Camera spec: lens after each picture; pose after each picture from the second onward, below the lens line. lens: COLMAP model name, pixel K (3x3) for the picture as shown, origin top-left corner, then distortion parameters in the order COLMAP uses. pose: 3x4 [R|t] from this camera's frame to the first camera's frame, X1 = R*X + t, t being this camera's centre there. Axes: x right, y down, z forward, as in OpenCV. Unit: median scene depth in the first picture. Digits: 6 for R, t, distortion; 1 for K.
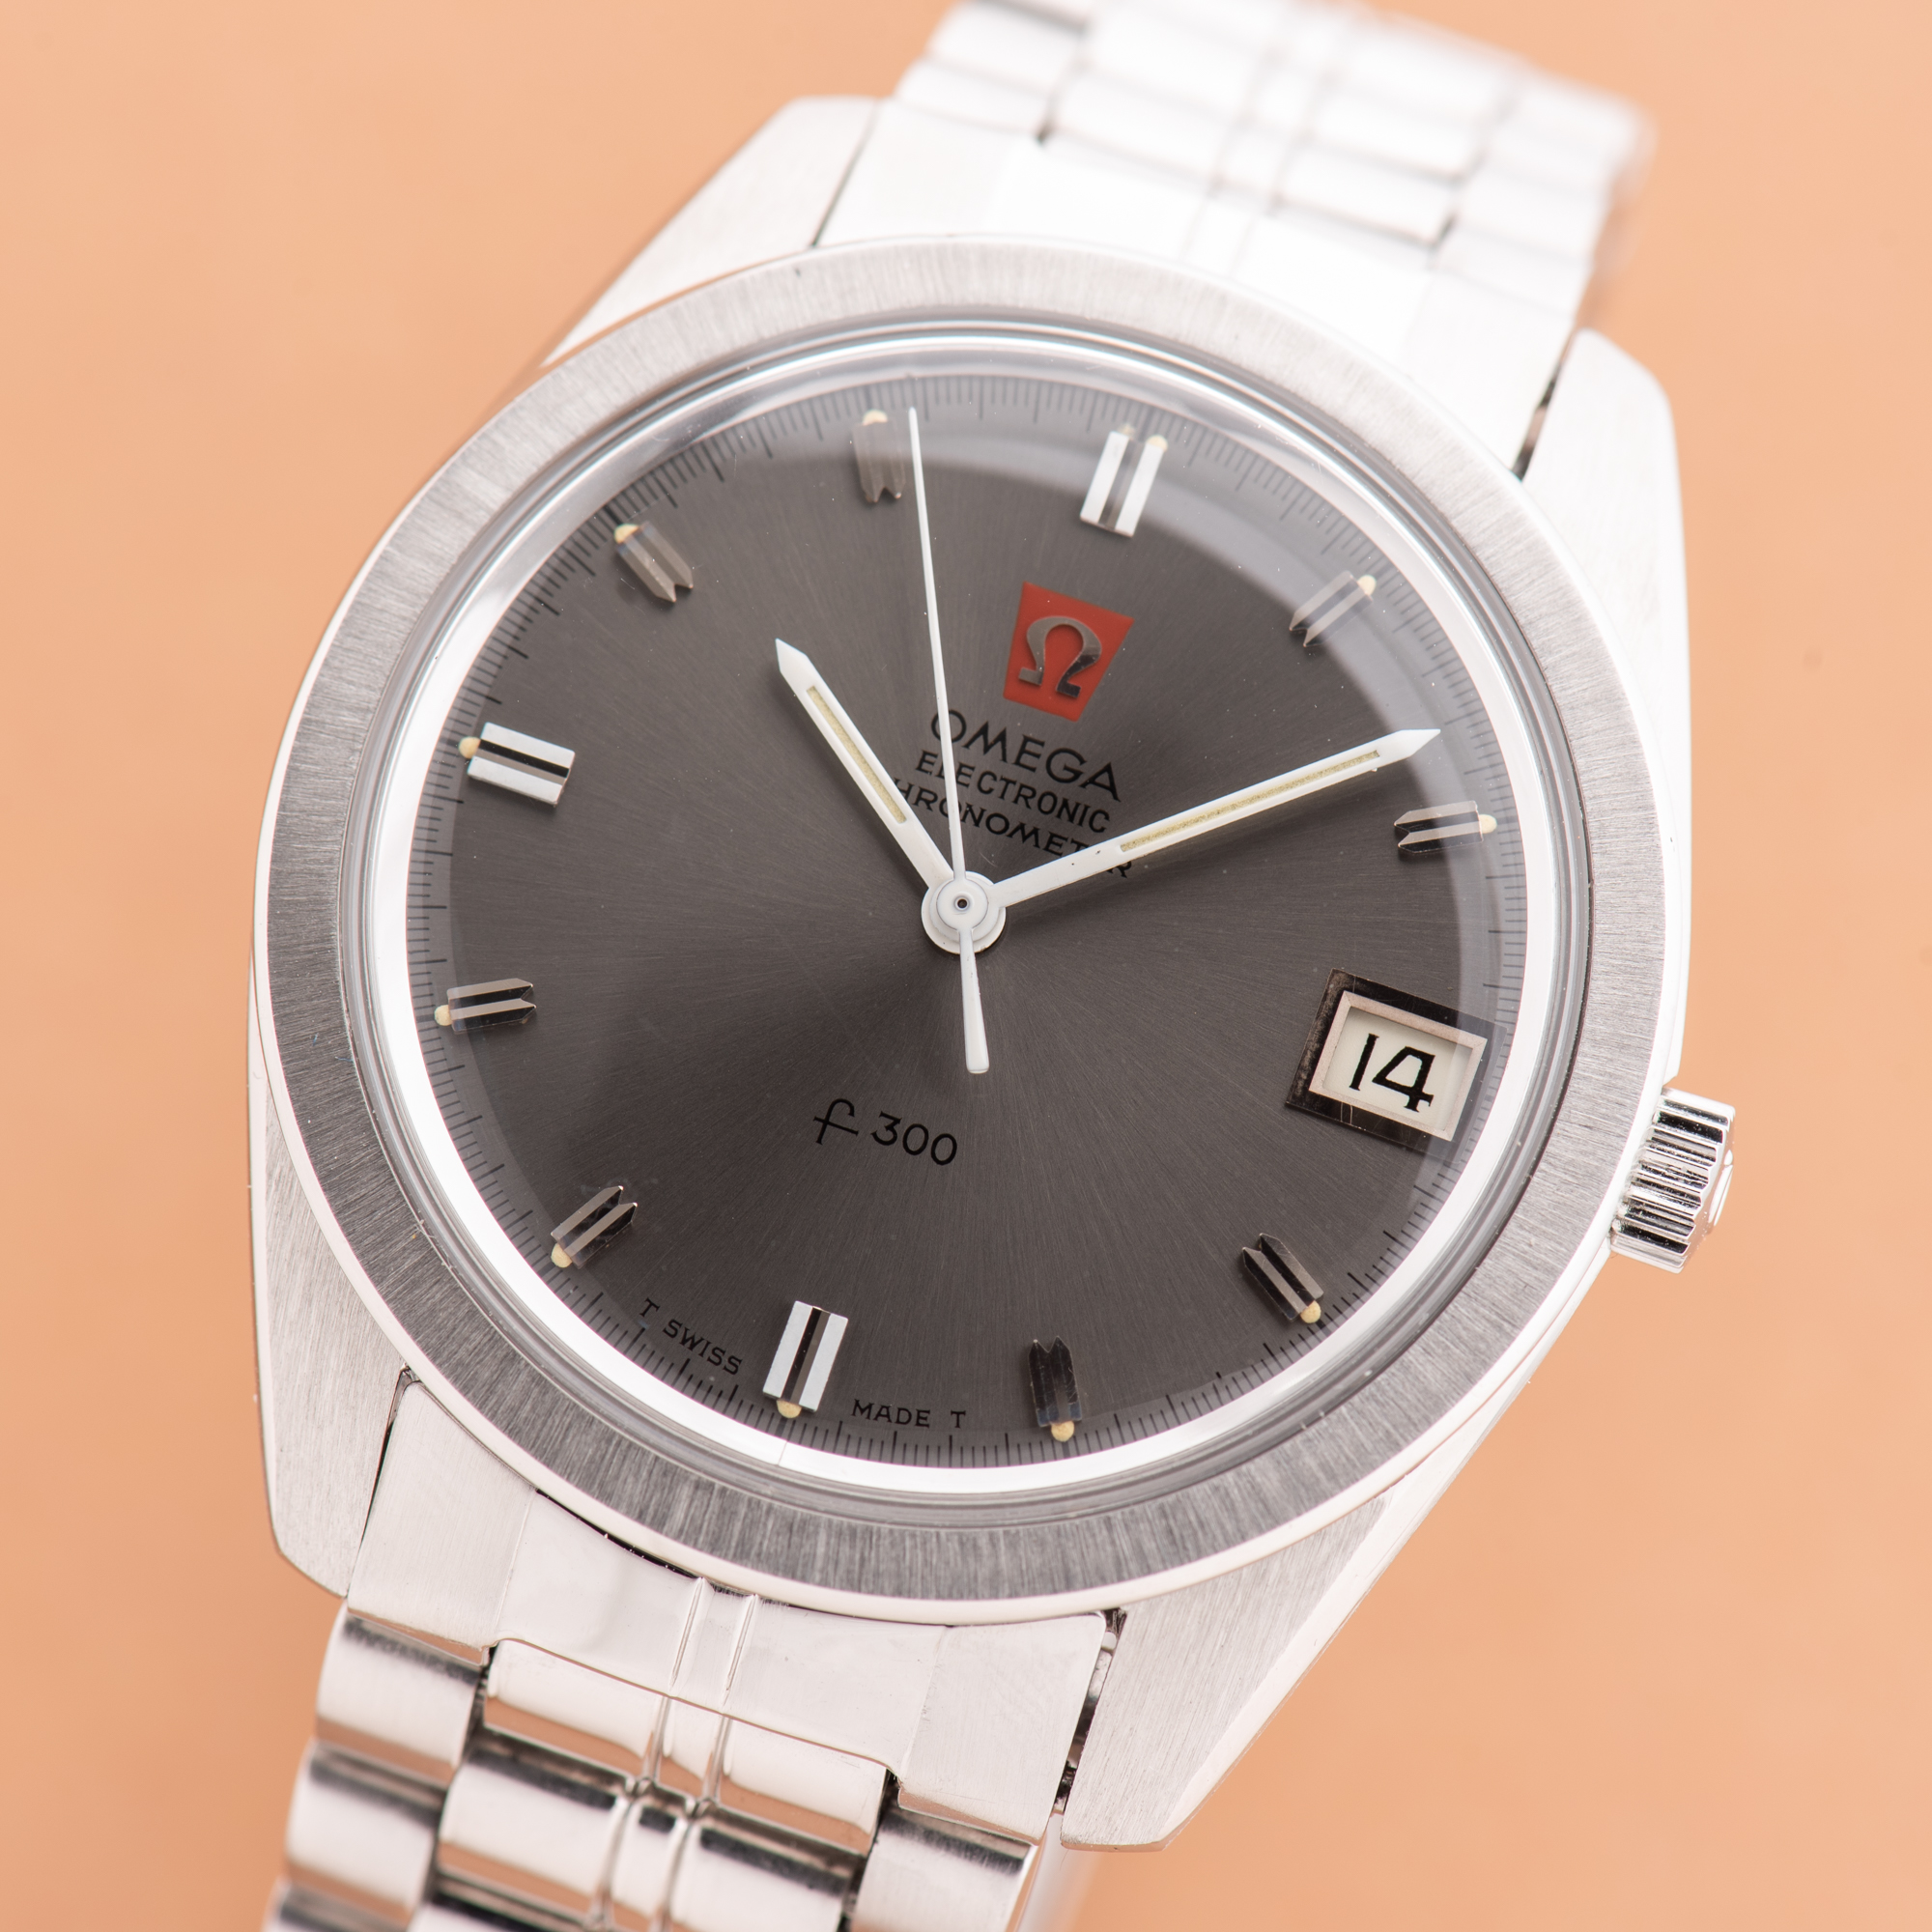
lens RADIAL K [[14043.5, 0, 965.7], [0, 14043.5, 969.6], [0, 0, 1]] dist [-0.003258, 0.000000]
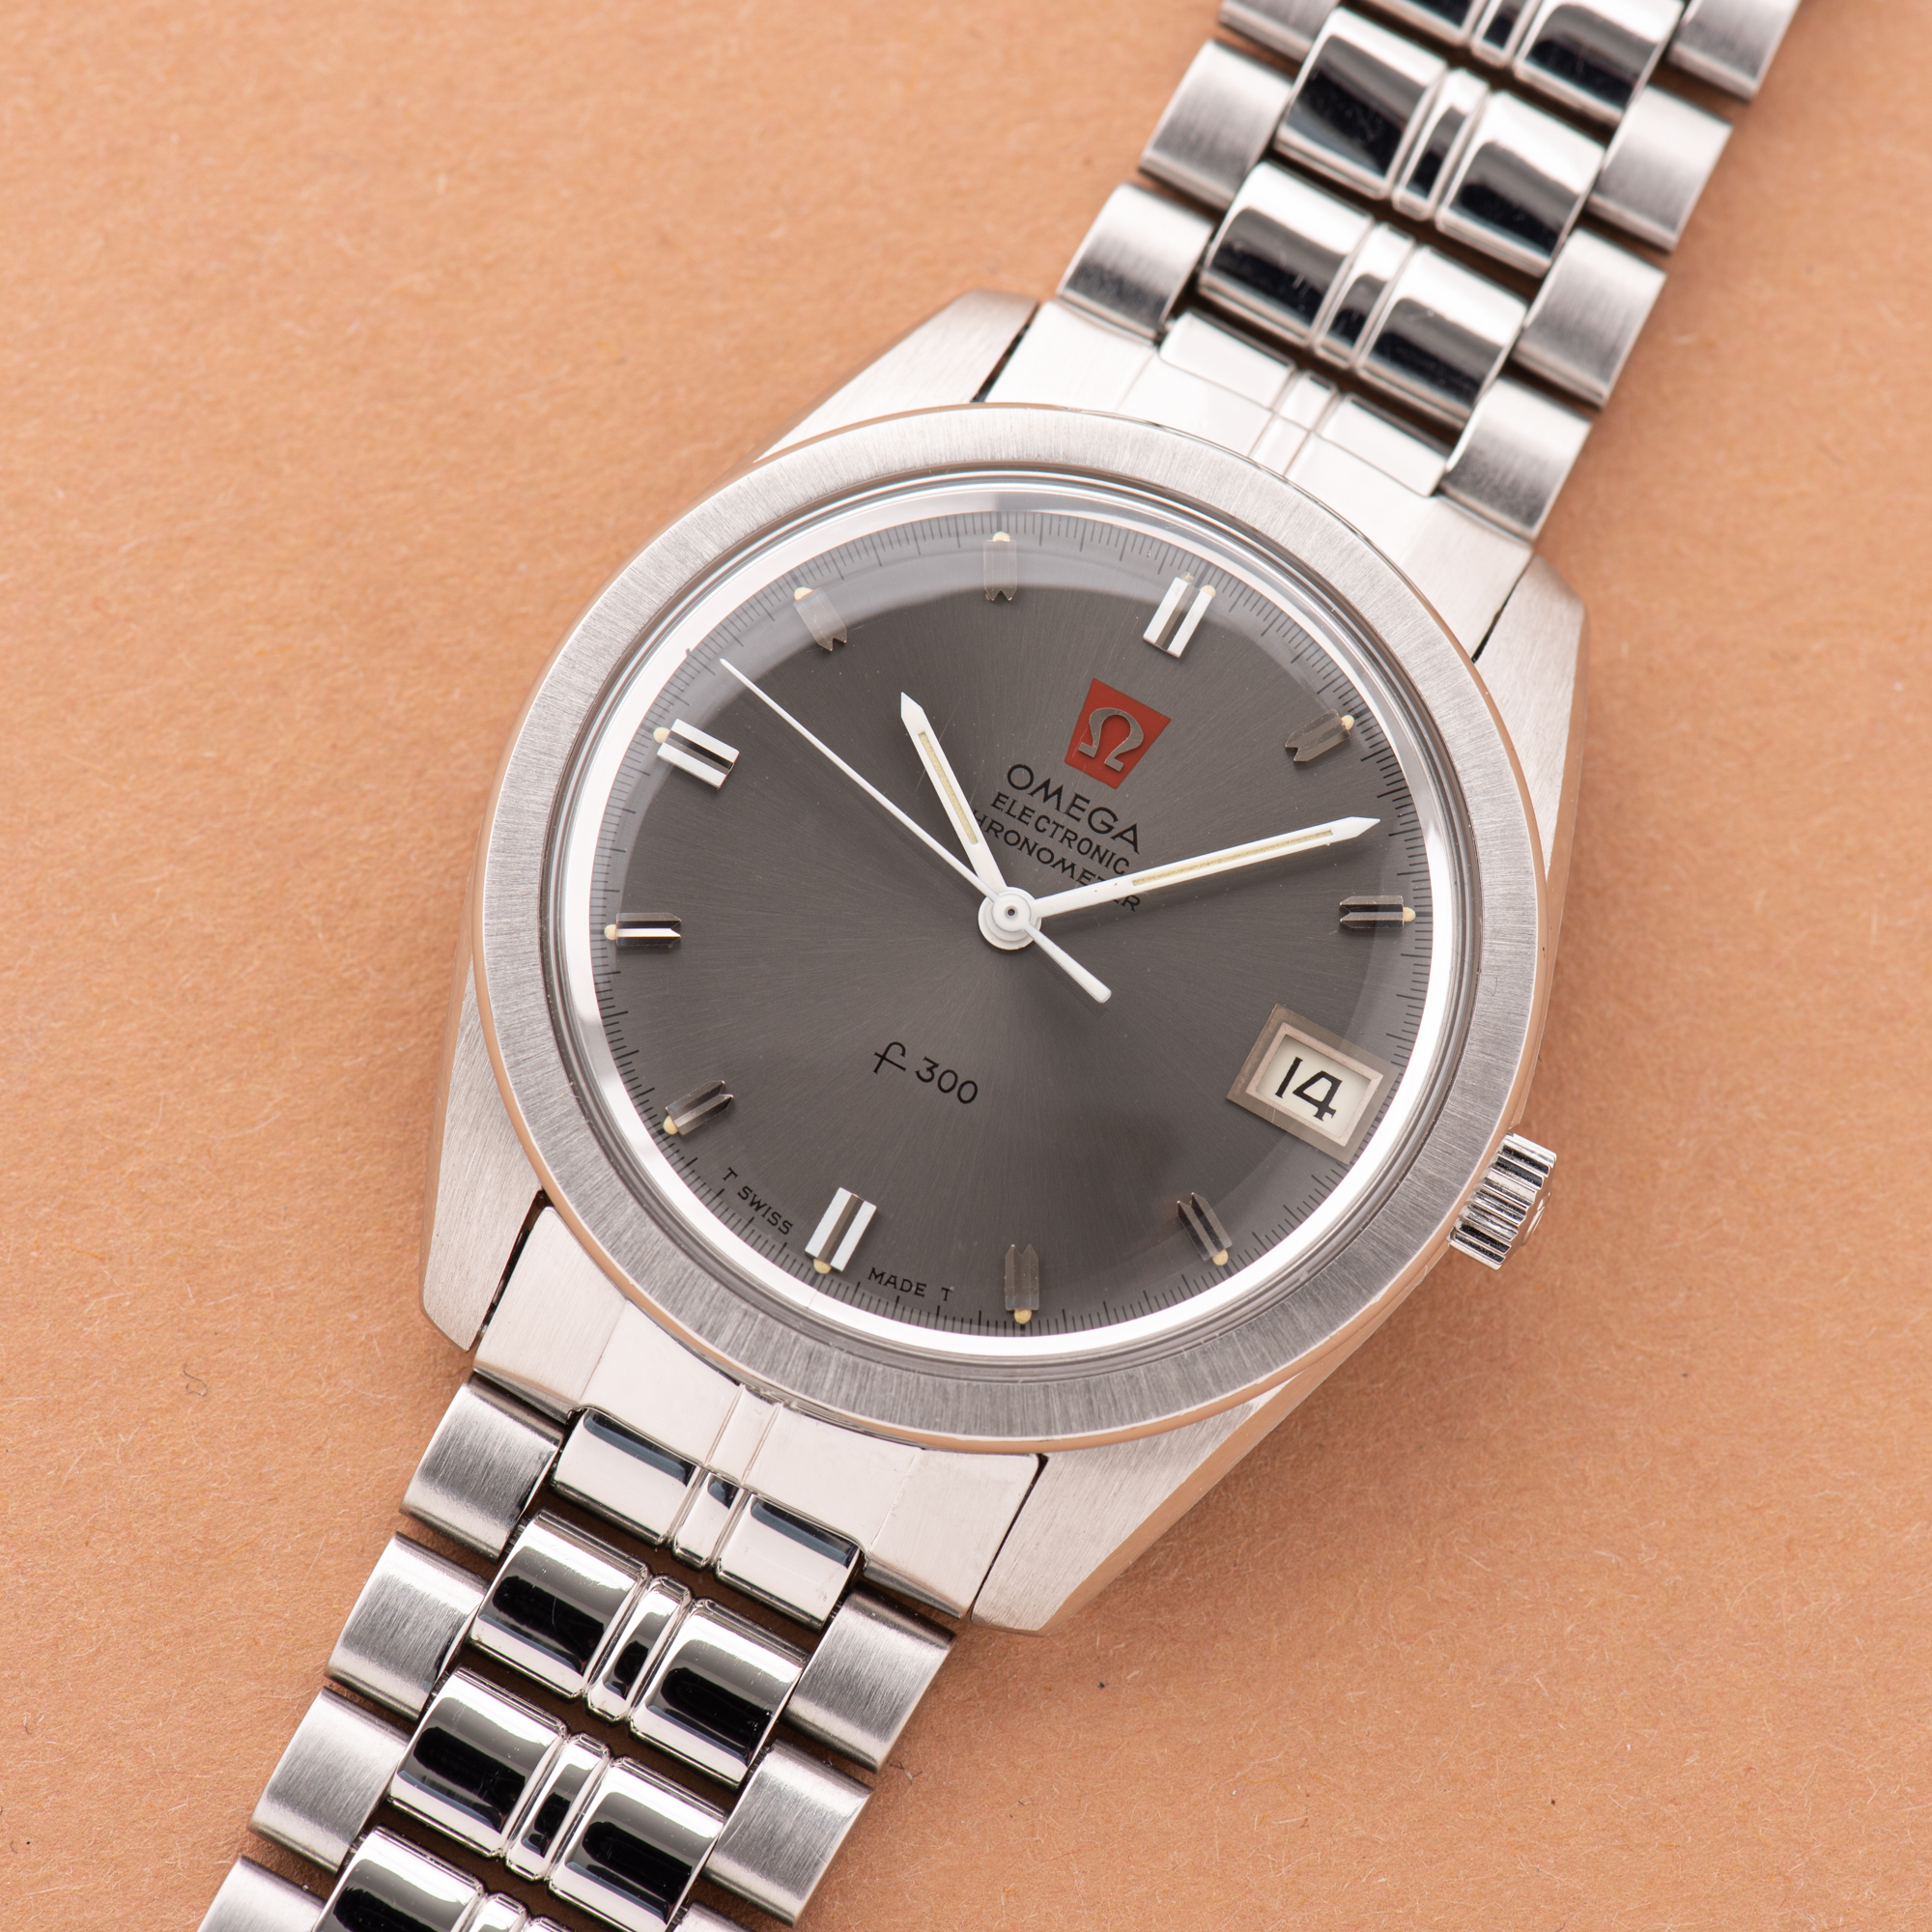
lens RADIAL K [[14043.5, 0, 974.3], [0, 14043.5, 963.9], [0, 0, 1]] dist [-0.003258, 0.000000]
pose [[0.987132, 0.159146, 0.015612, -0.023541], [-0.159407, 0.987064, 0.017150, -0.022073], [-0.012681, -0.019418, 0.999731, -0.329171]]
